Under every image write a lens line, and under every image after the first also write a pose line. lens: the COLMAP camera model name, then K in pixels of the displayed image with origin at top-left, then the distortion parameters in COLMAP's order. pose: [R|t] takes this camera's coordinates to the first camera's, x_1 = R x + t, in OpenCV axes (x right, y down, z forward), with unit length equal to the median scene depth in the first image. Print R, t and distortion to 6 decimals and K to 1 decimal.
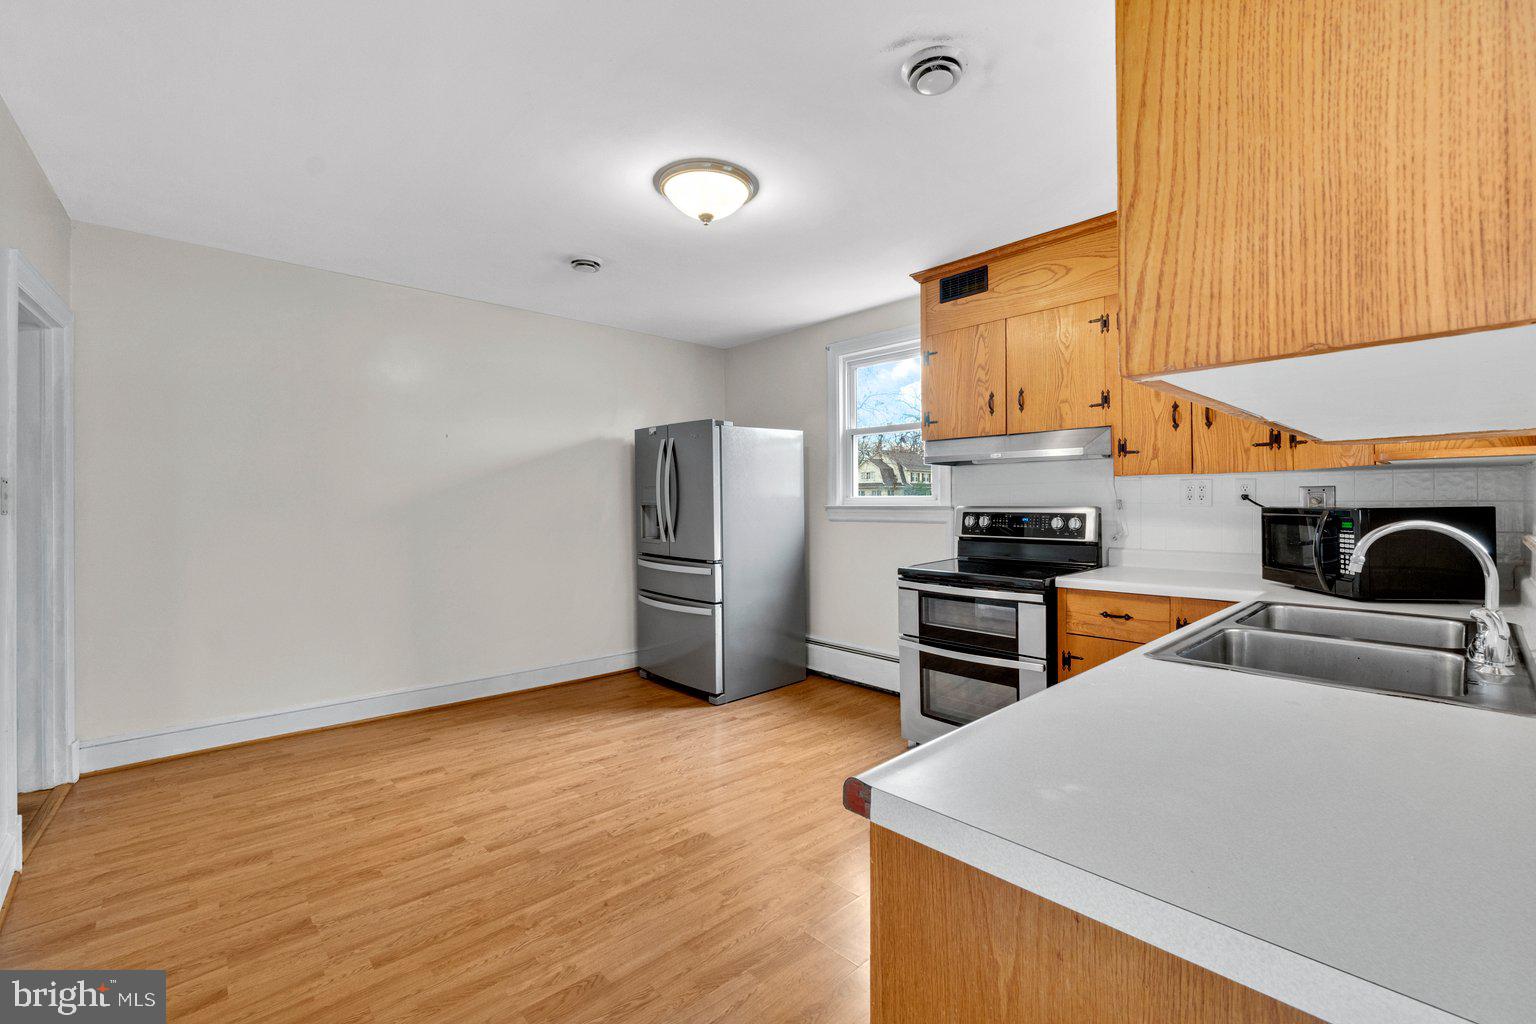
lens RADIAL K [[663.9, 0, 763.9], [0, 663.9, 507.7], [0, 0, 1]] dist [-0.007789, 0.000670]
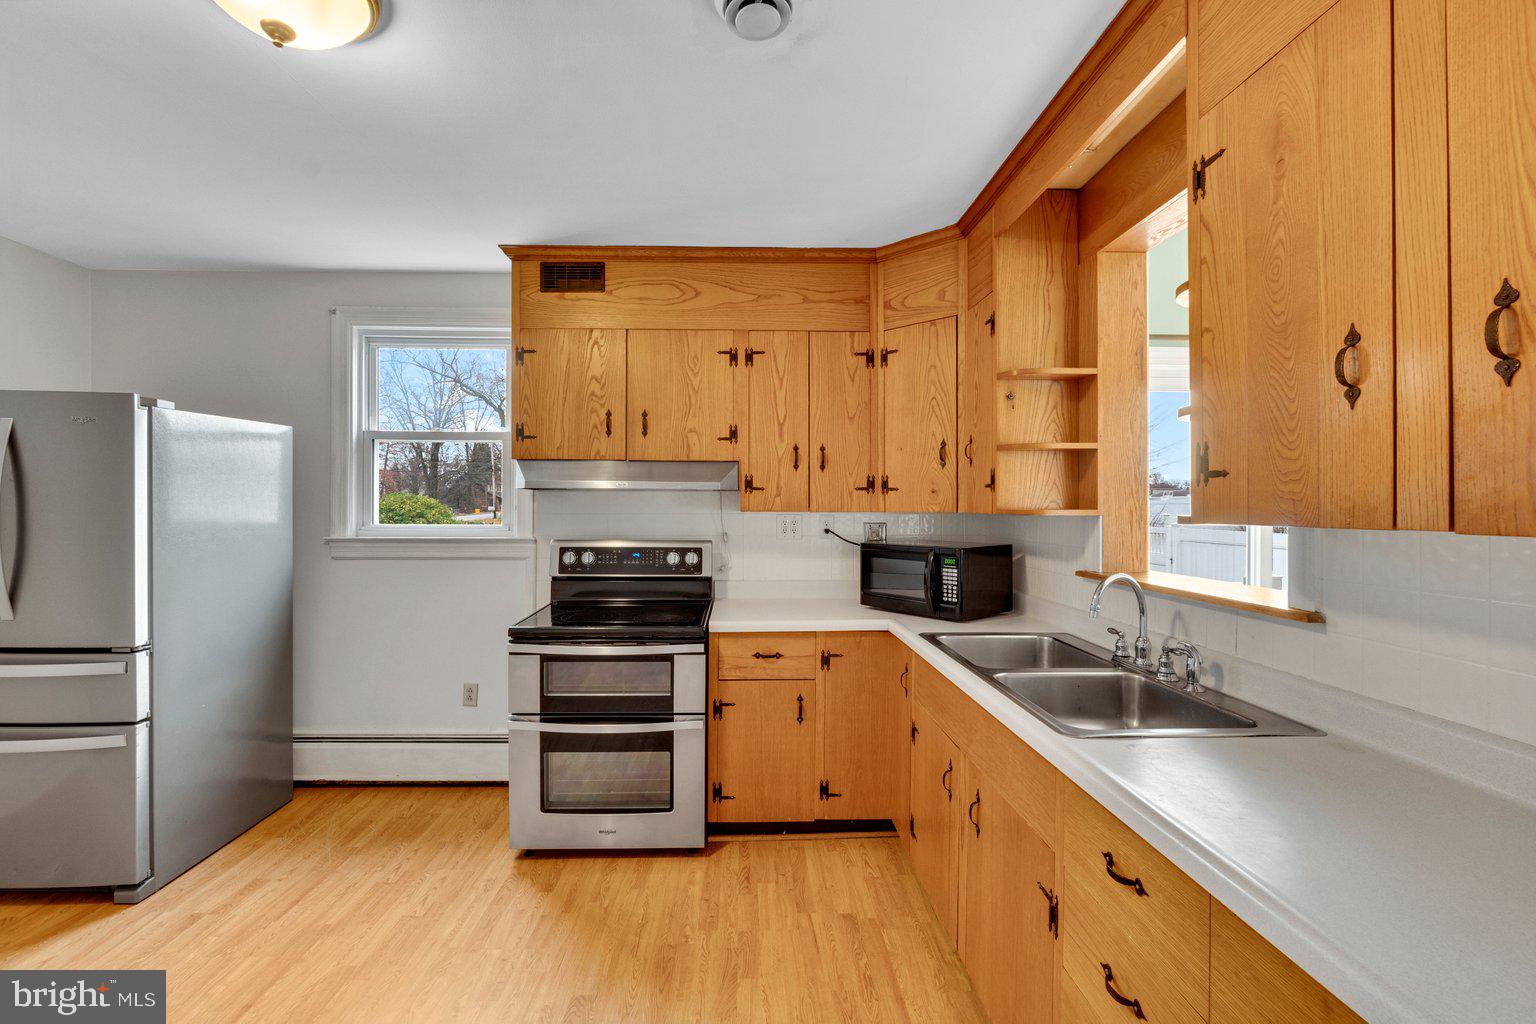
lens RADIAL K [[663.9, 0, 769.9], [0, 663.9, 509.6], [0, 0, 1]] dist [-0.007789, 0.000670]
pose [[0.652043, 0.004542, 0.758168, -0.175075], [-0.001175, 0.999987, -0.004980, -0.040115], [-0.758181, 0.002356, 0.652040, 0.274853]]
